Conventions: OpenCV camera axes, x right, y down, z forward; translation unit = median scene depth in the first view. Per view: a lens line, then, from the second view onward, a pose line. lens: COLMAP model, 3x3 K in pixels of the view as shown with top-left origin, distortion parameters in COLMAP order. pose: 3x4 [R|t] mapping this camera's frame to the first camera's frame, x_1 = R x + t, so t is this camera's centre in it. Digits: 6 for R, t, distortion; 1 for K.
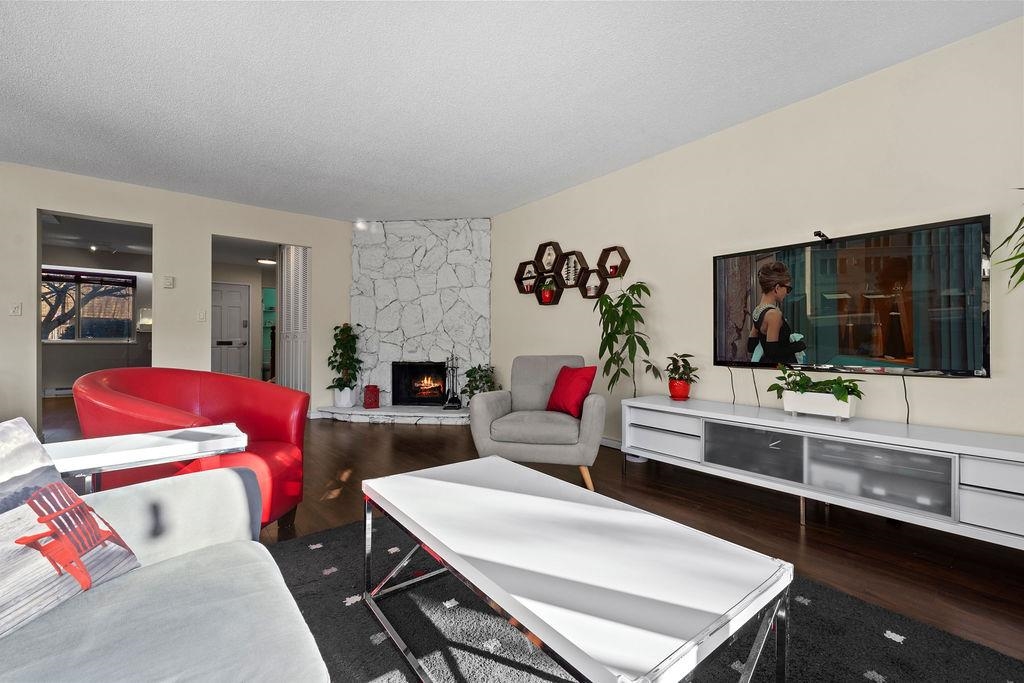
lens RADIAL K [[436.5, 0, 515.1], [0, 436.5, 342.4], [0, 0, 1]] dist [-0.005321, 0.000018]
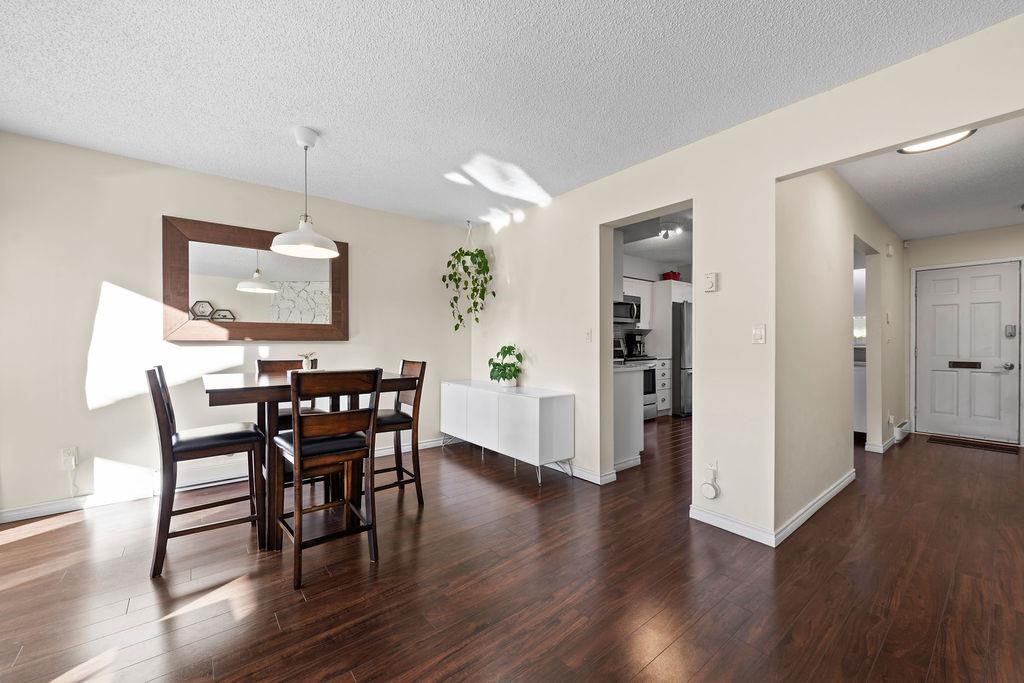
lens RADIAL K [[397.1, 0, 510.8], [0, 397.1, 348.4], [0, 0, 1]] dist [0.004342, 0.000325]
pose [[0.011370, 0.012643, -0.999855, -0.369680], [-0.006136, 0.999902, 0.012574, -0.080050], [0.999917, 0.005992, 0.011447, 1.161888]]
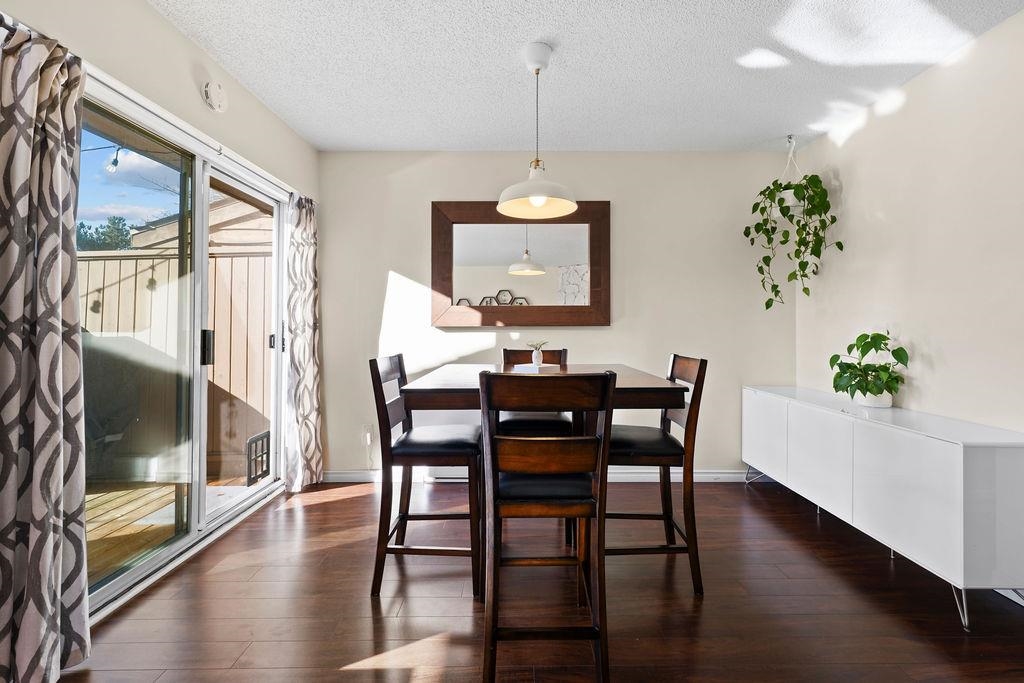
lens RADIAL K [[436.5, 0, 522.9], [0, 436.5, 324.4], [0, 0, 1]] dist [-0.005321, 0.000018]
pose [[-0.605361, -0.009095, -0.795899, -0.681021], [-0.004404, 0.999958, -0.008077, -0.079464], [0.795939, -0.001385, -0.605375, 1.137826]]
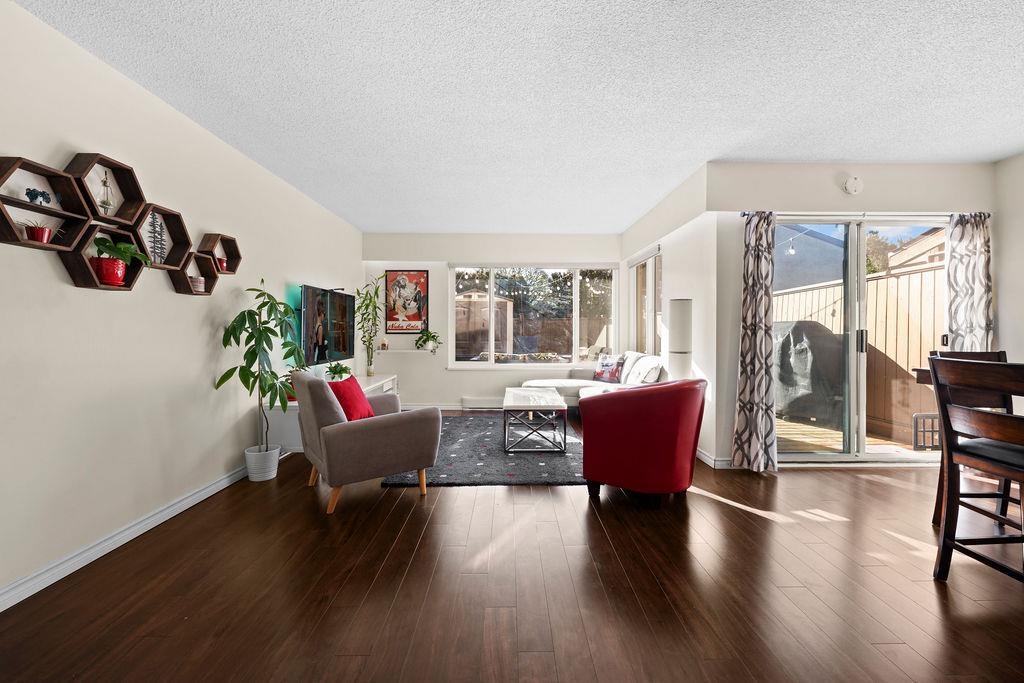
lens RADIAL K [[420.1, 0, 516.2], [0, 420.1, 328.2], [0, 0, 1]] dist [0.004512, -0.000381]
pose [[-0.800174, -0.005593, 0.599742, -0.914428], [-0.004723, 0.999984, 0.003025, -0.076029], [-0.599749, -0.000412, -0.800188, 1.792193]]
